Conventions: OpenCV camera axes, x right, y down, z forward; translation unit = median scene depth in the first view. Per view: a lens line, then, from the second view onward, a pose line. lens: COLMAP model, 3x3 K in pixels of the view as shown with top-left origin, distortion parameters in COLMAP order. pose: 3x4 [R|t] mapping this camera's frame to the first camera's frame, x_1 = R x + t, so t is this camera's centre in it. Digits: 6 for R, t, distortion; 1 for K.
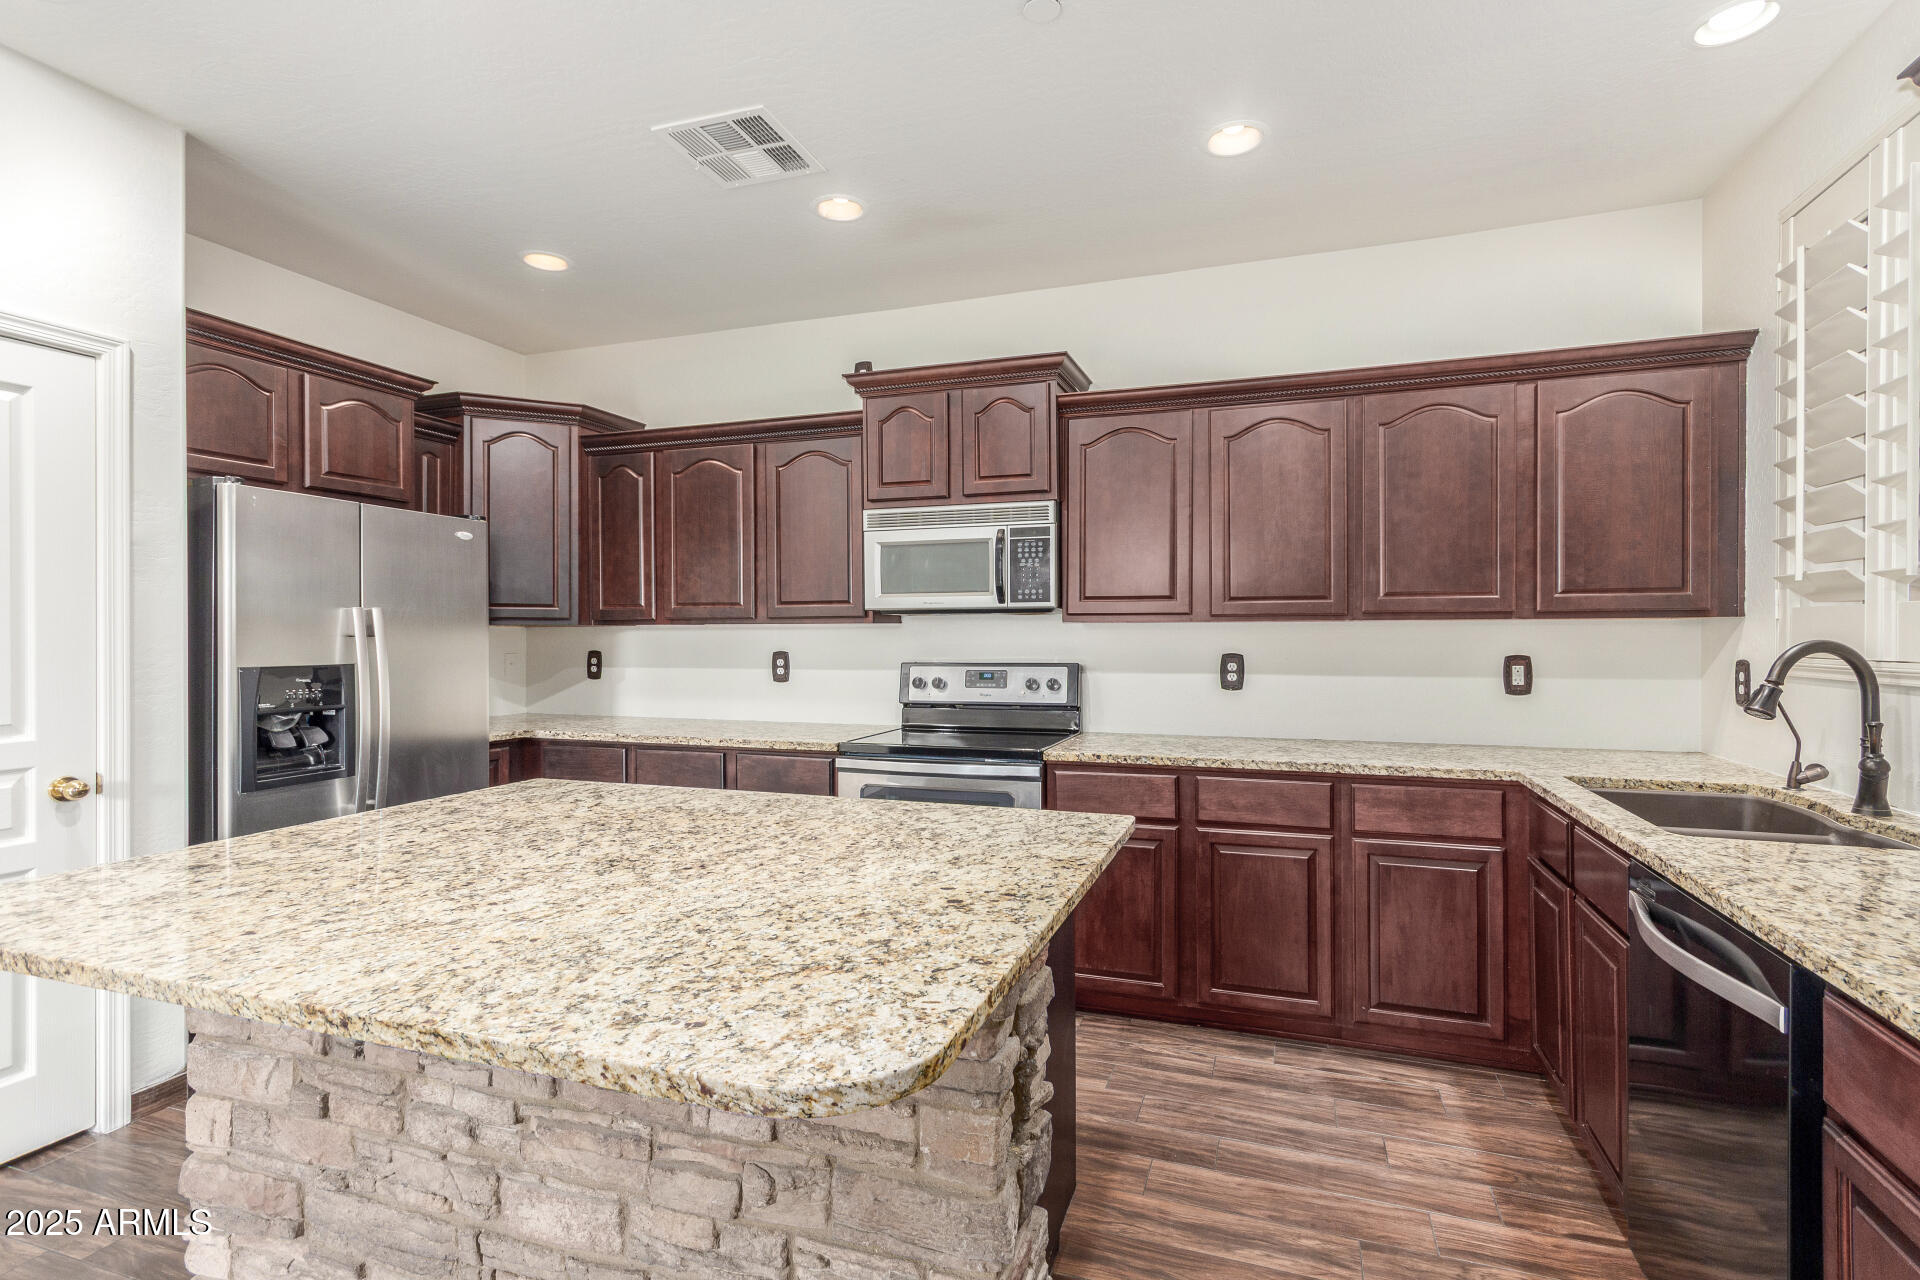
lens RADIAL K [[898.5, 0, 953.7], [0, 898.5, 633.9], [0, 0, 1]] dist [0.005152, 0.000212]
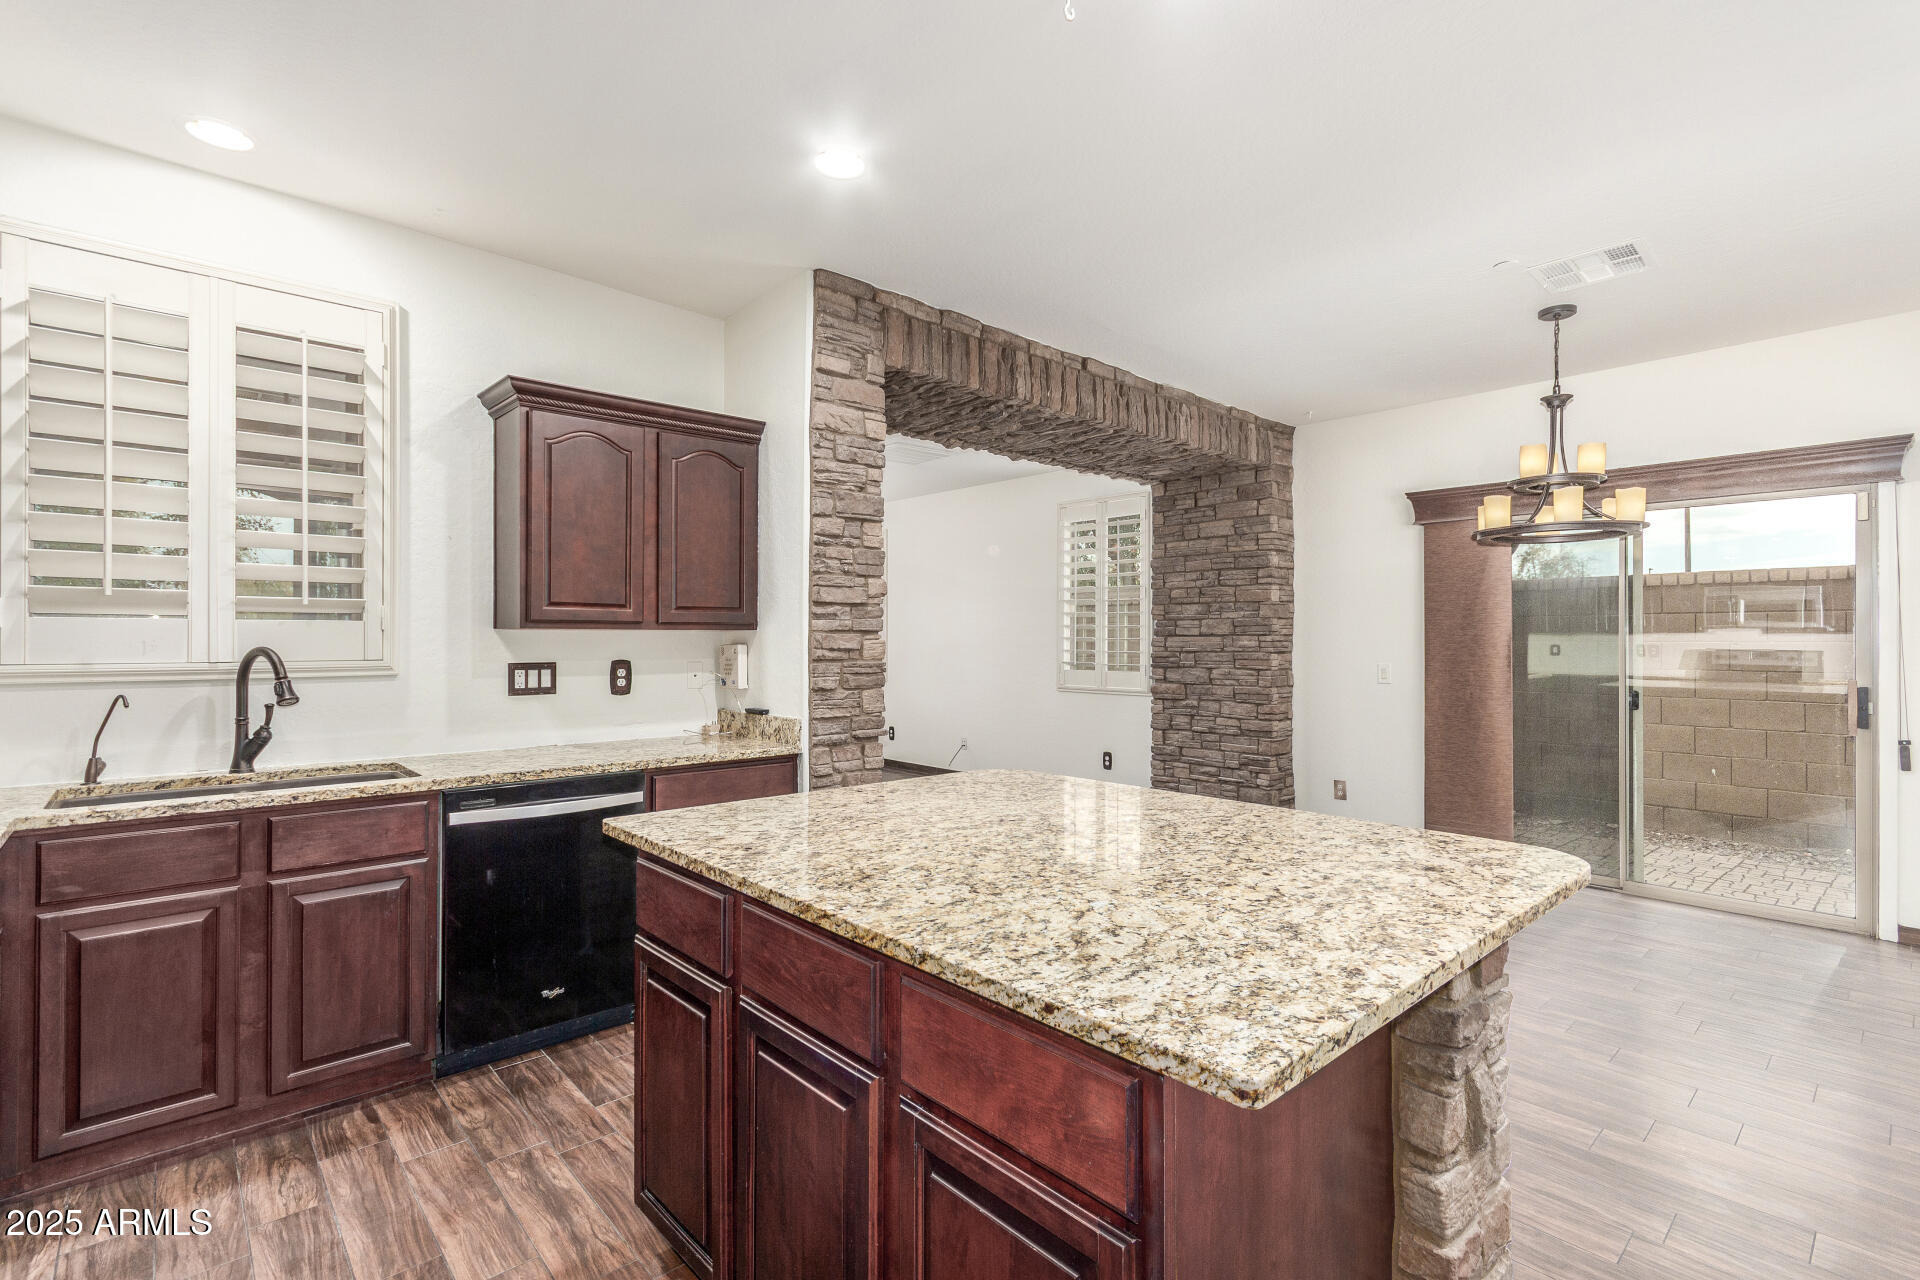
lens RADIAL K [[889.6, 0, 972.4], [0, 889.6, 635.8], [0, 0, 1]] dist [0.006116, 0.000703]
pose [[-0.881845, 0.003829, 0.471523, -0.435632], [0.000543, 0.999975, -0.007105, 0.000951], [-0.471539, -0.006009, -0.881825, 1.112533]]
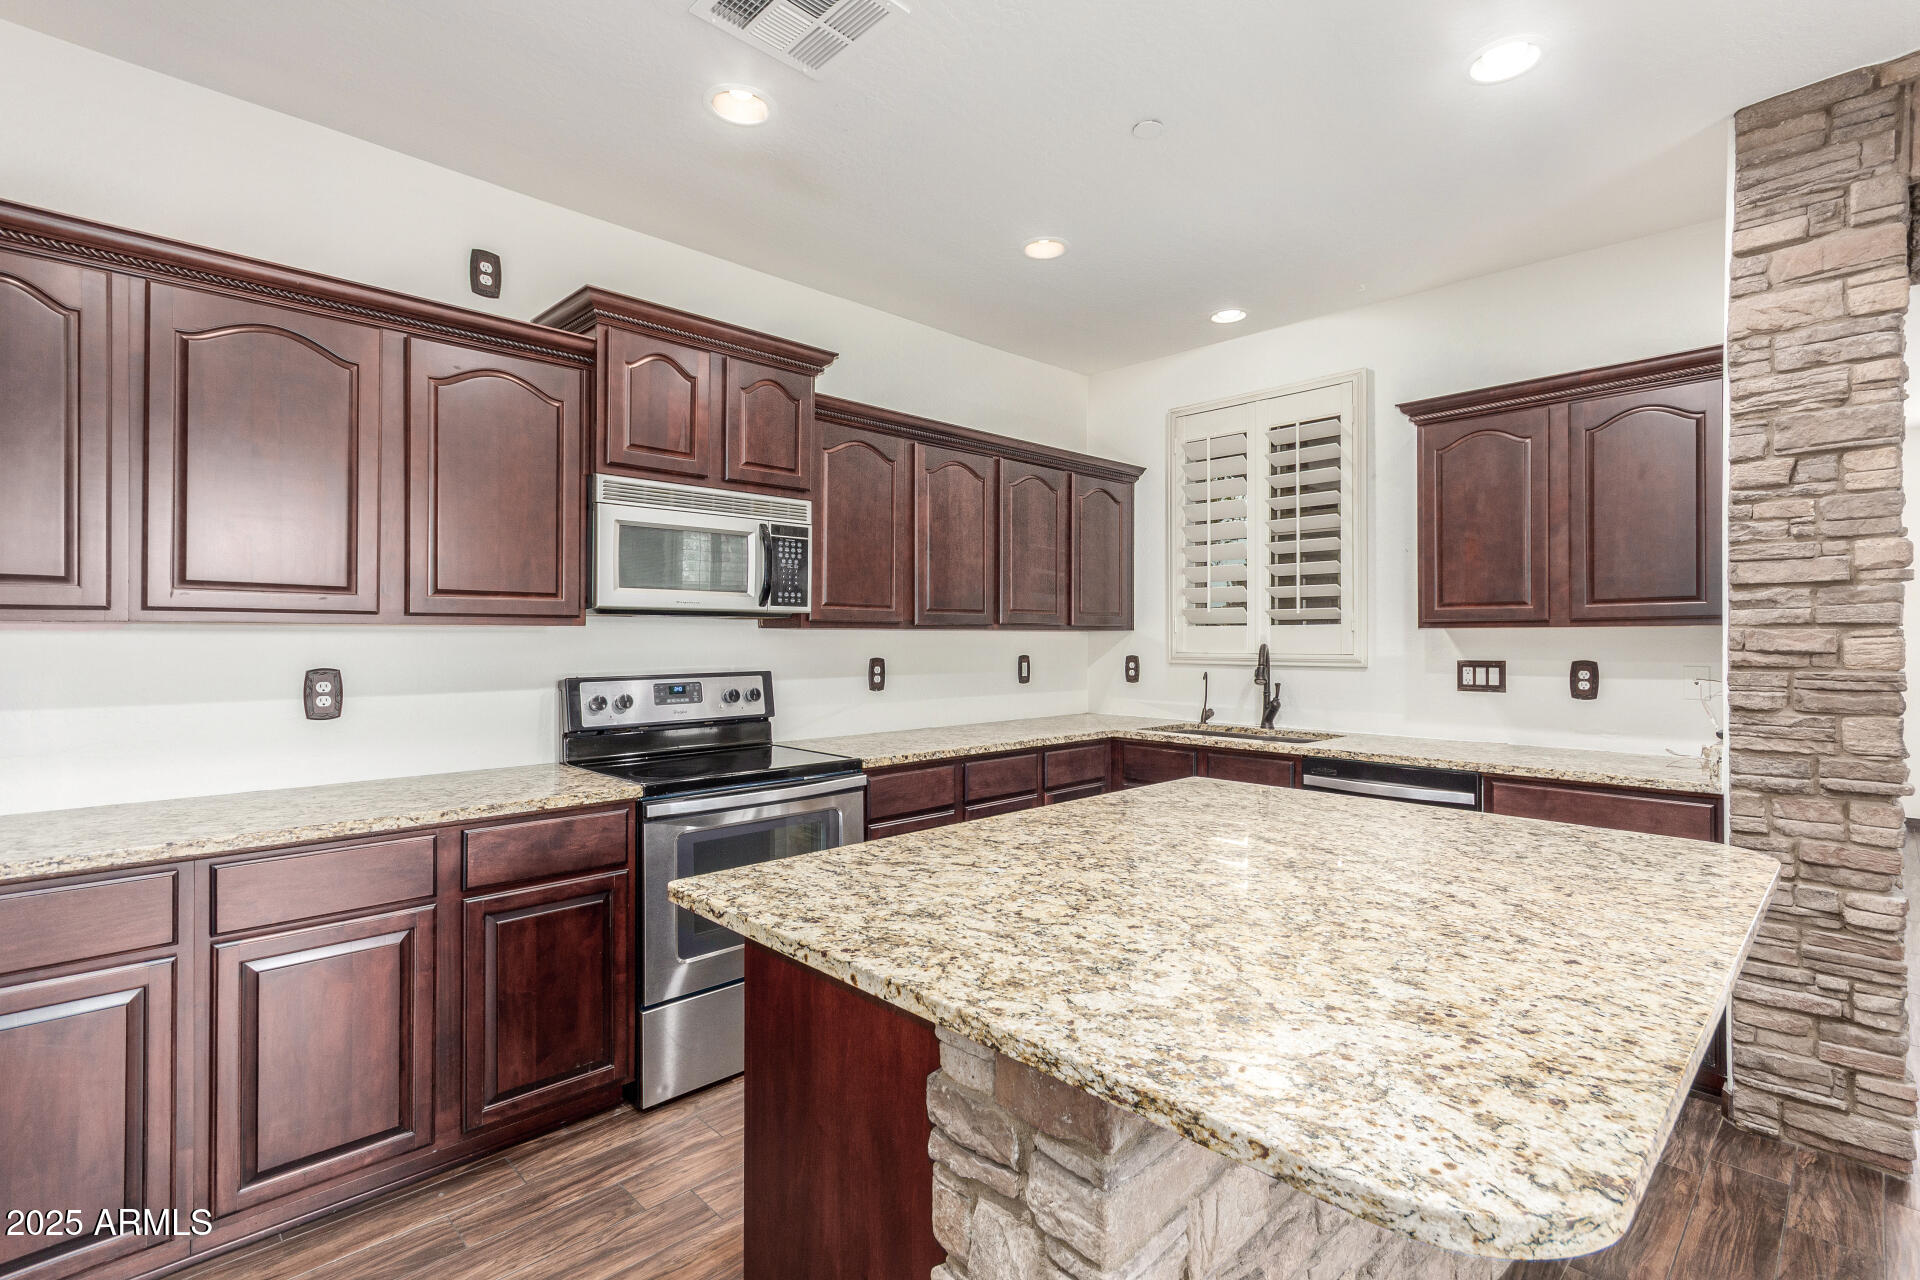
lens RADIAL K [[901.3, 0, 994.5], [0, 901.3, 638.1], [0, 0, 1]] dist [0.006303, 0.000541]
pose [[0.434740, 0.002397, 0.900553, -0.753052], [-0.000020, 0.999996, -0.002652, 0.000344], [-0.900556, 0.001135, 0.434739, 0.453300]]
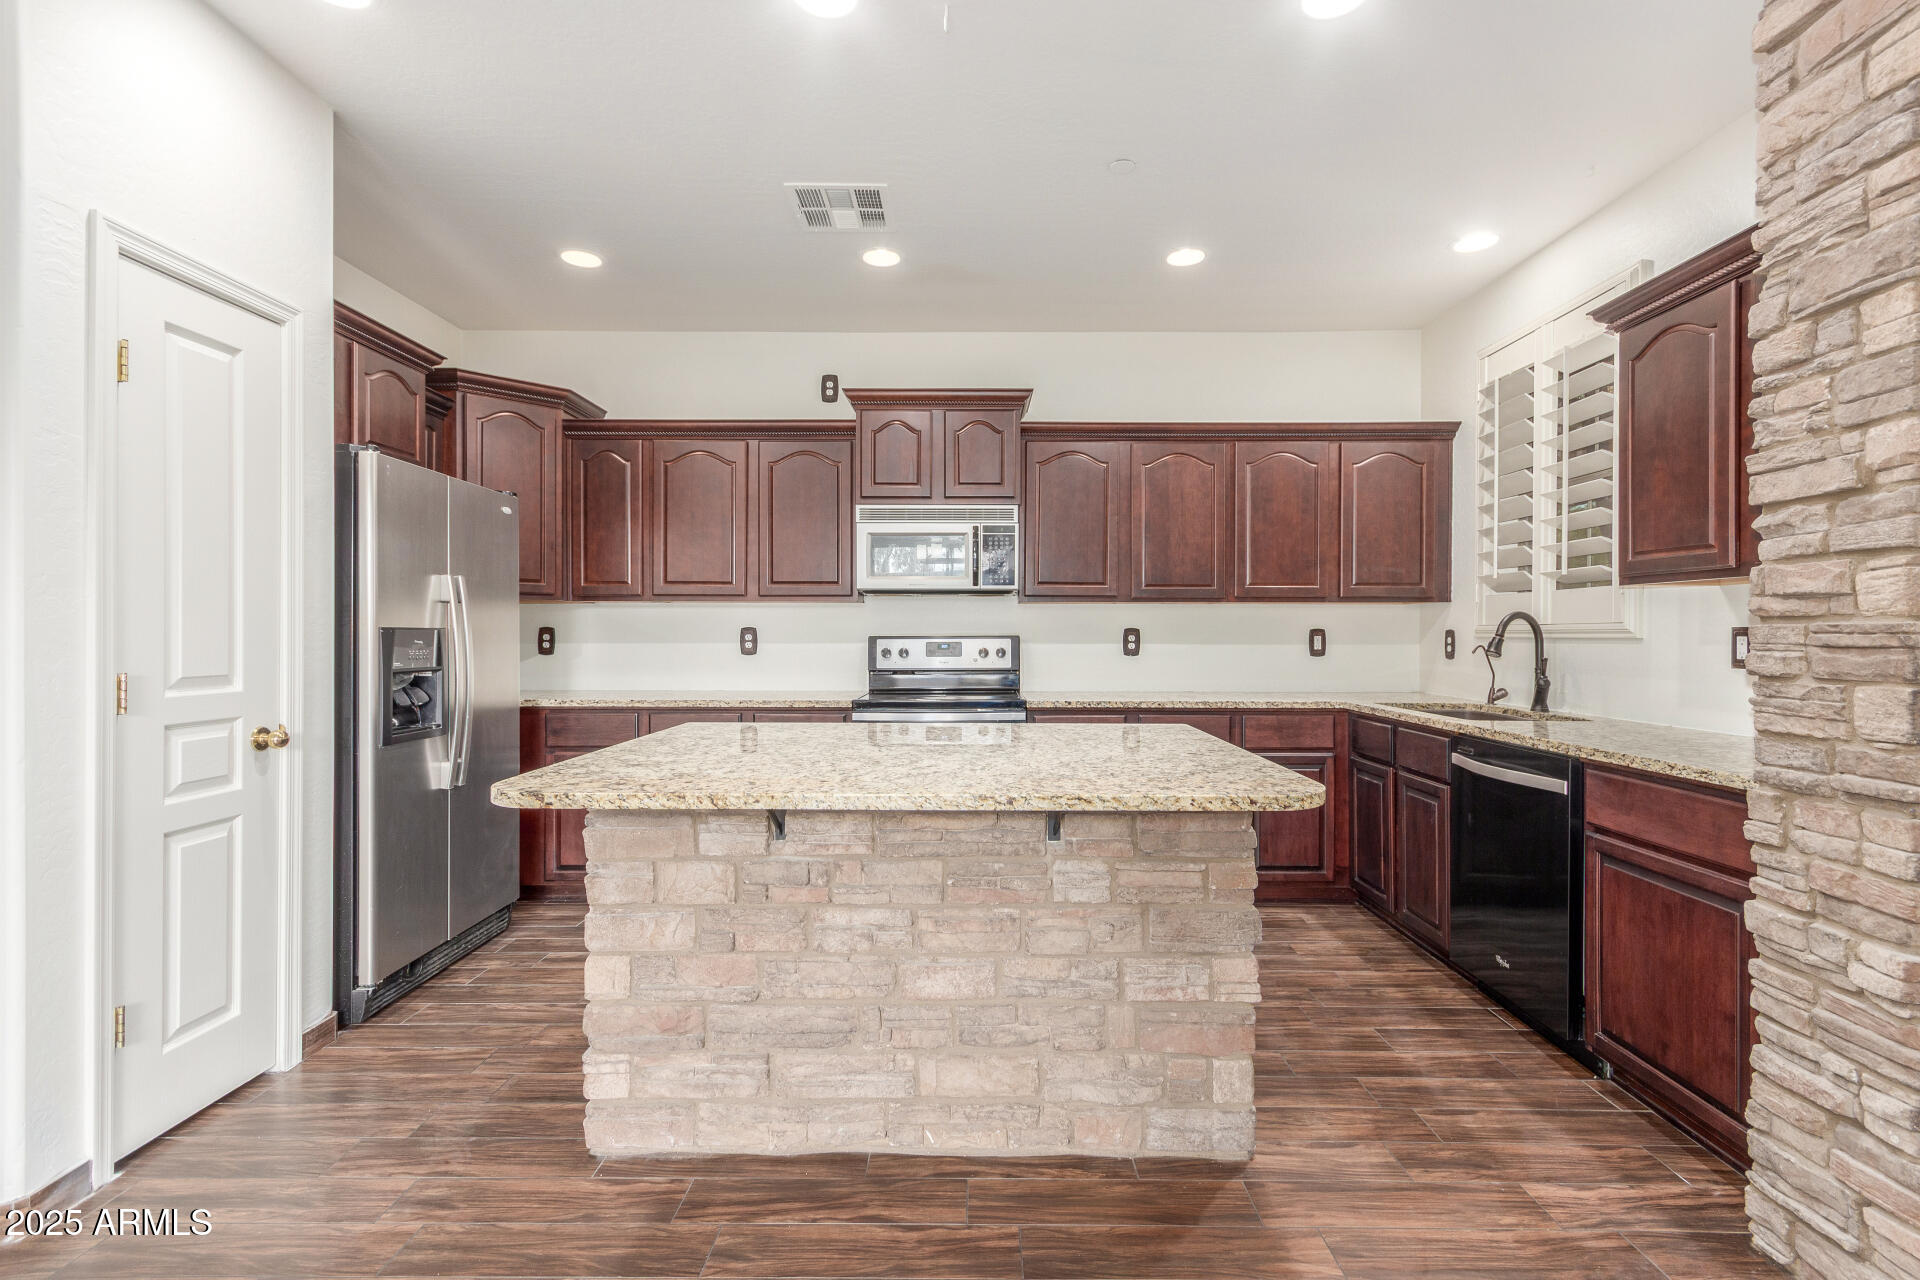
lens RADIAL K [[889.6, 0, 972.4], [0, 889.6, 635.8], [0, 0, 1]] dist [0.006116, 0.000703]
pose [[0.942218, 0.001587, 0.334998, -0.413306], [-0.002772, 0.999991, 0.003061, 0.035433], [-0.334990, -0.003813, 0.942214, -0.178267]]
